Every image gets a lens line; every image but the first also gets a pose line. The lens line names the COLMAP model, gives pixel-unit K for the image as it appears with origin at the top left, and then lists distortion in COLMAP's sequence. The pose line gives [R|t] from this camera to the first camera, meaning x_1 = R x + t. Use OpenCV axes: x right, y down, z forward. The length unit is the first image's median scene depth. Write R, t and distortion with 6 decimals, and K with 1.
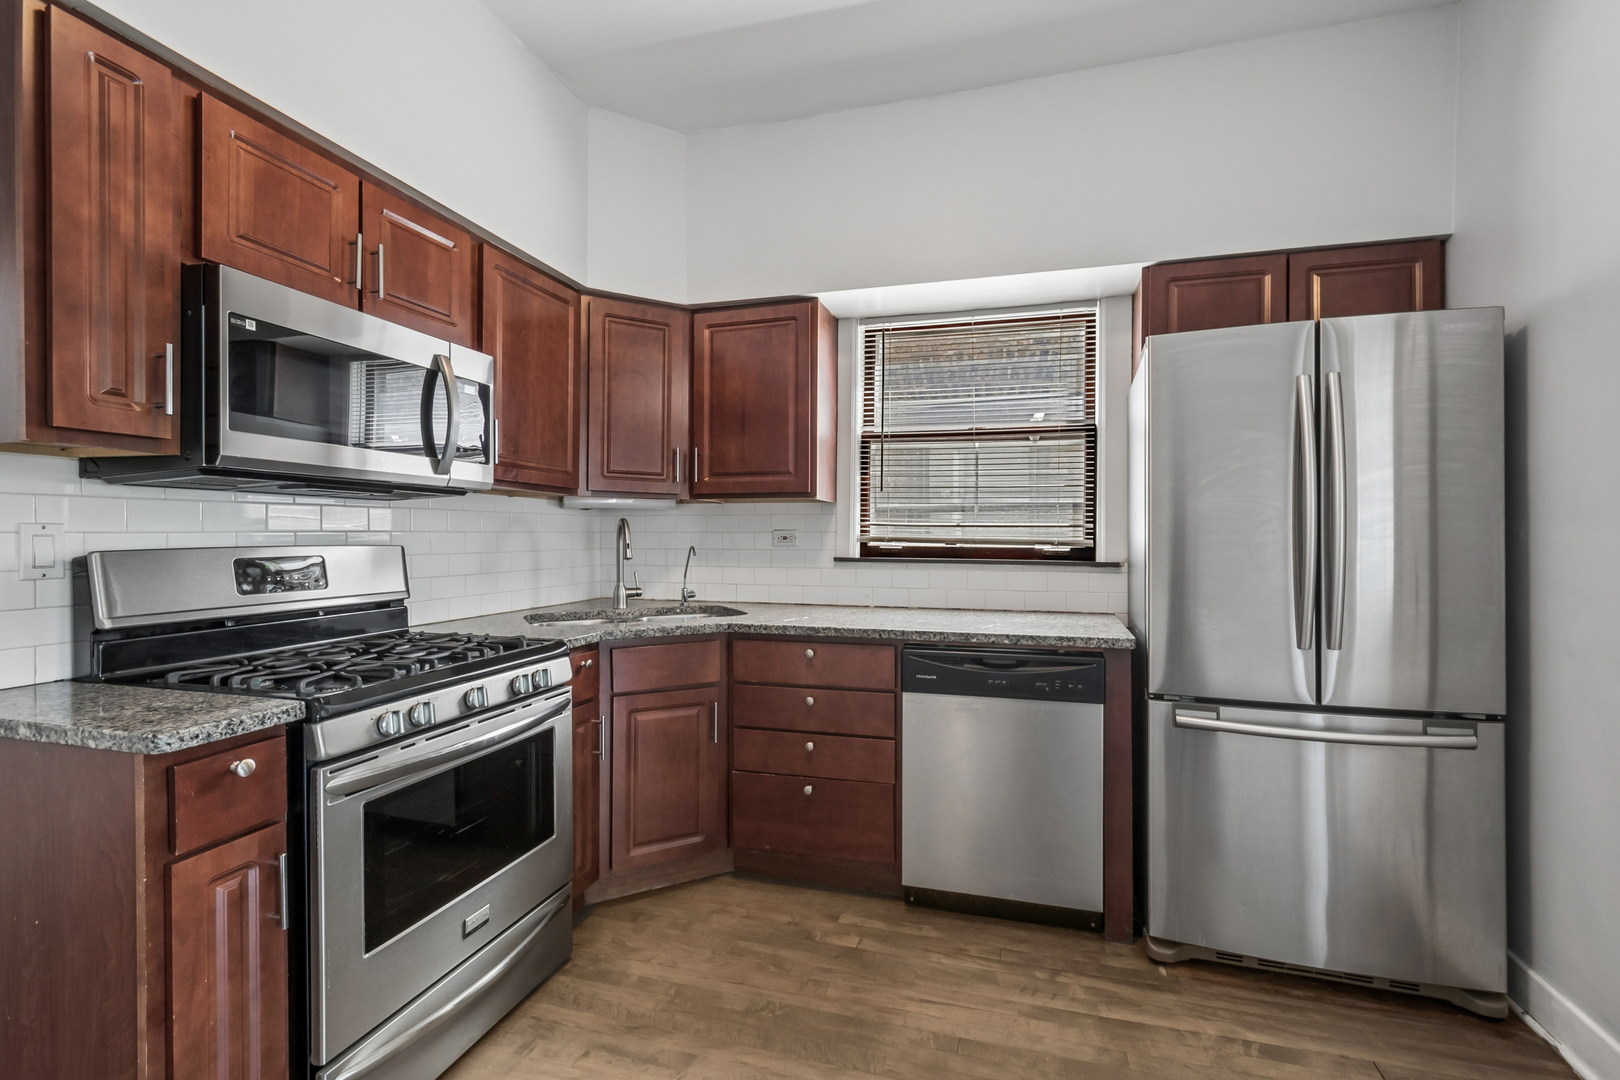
lens RADIAL K [[697.7, 0, 813.4], [0, 697.7, 537.6], [0, 0, 1]] dist [0.002038, 0.000342]
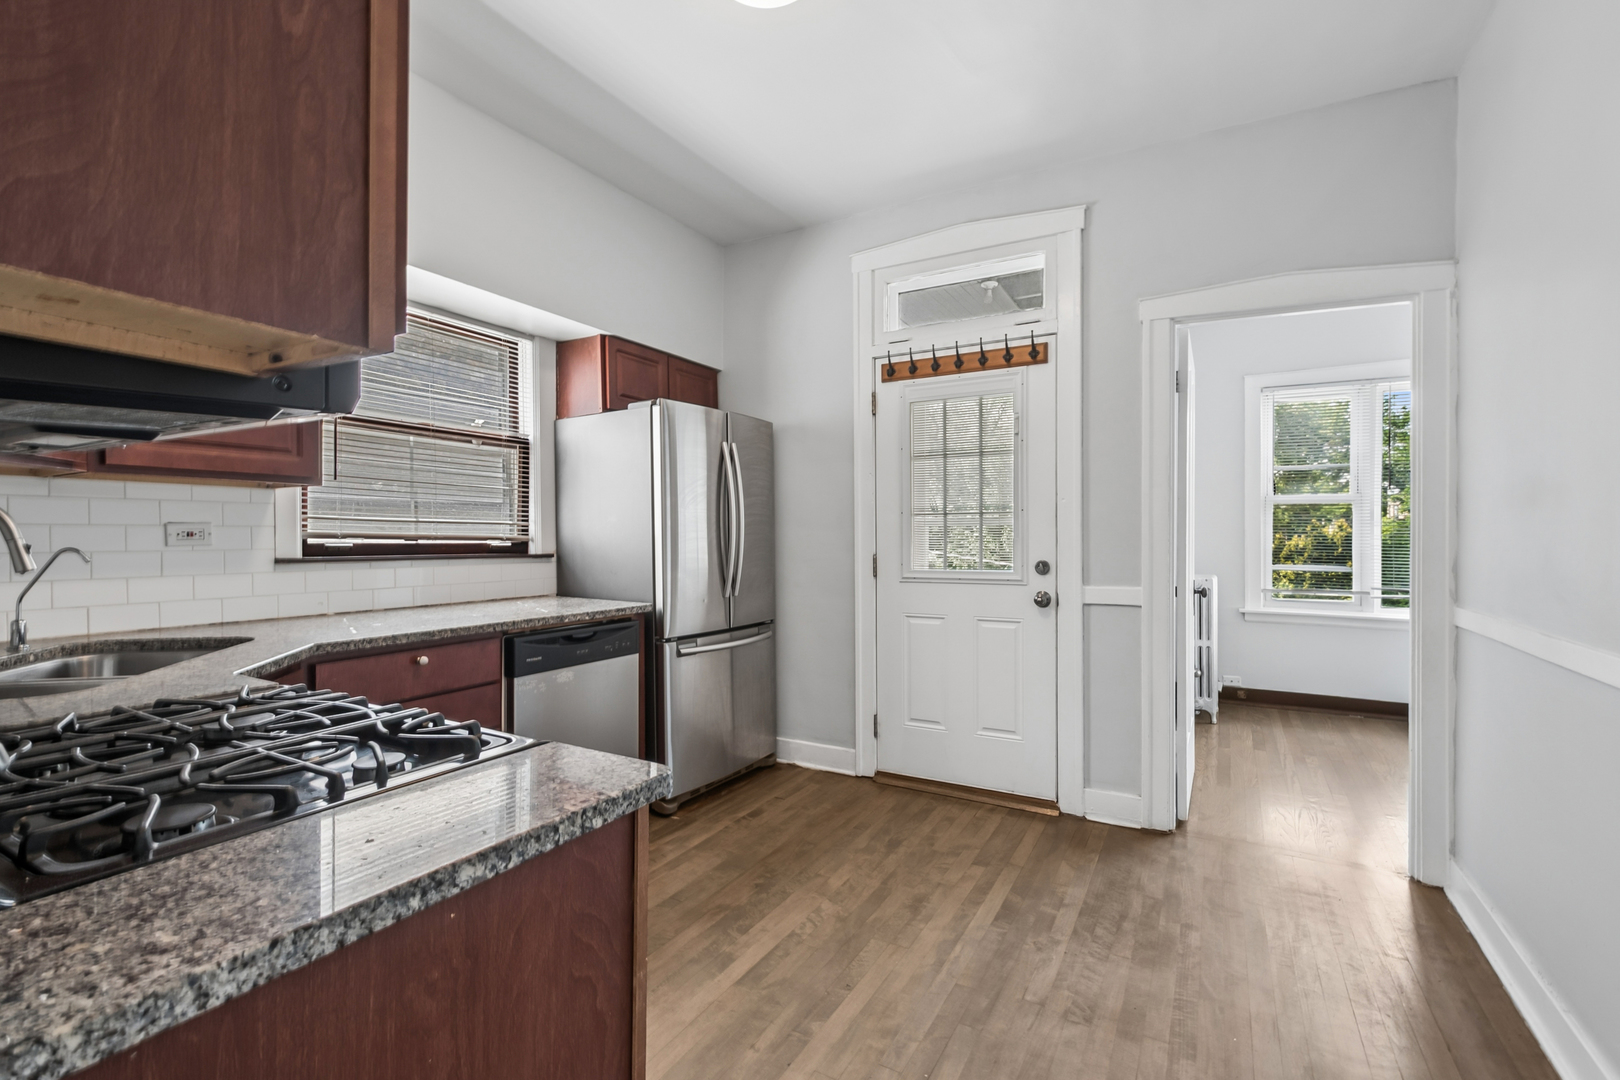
lens RADIAL K [[718.9, 0, 806.0], [0, 718.9, 533.1], [0, 0, 1]] dist [0.004023, 0.000610]
pose [[0.240339, 0.001372, 0.970688, -0.711819], [-0.002669, 0.999996, -0.000752, -0.001703], [-0.970685, -0.002410, 0.240342, 0.256443]]
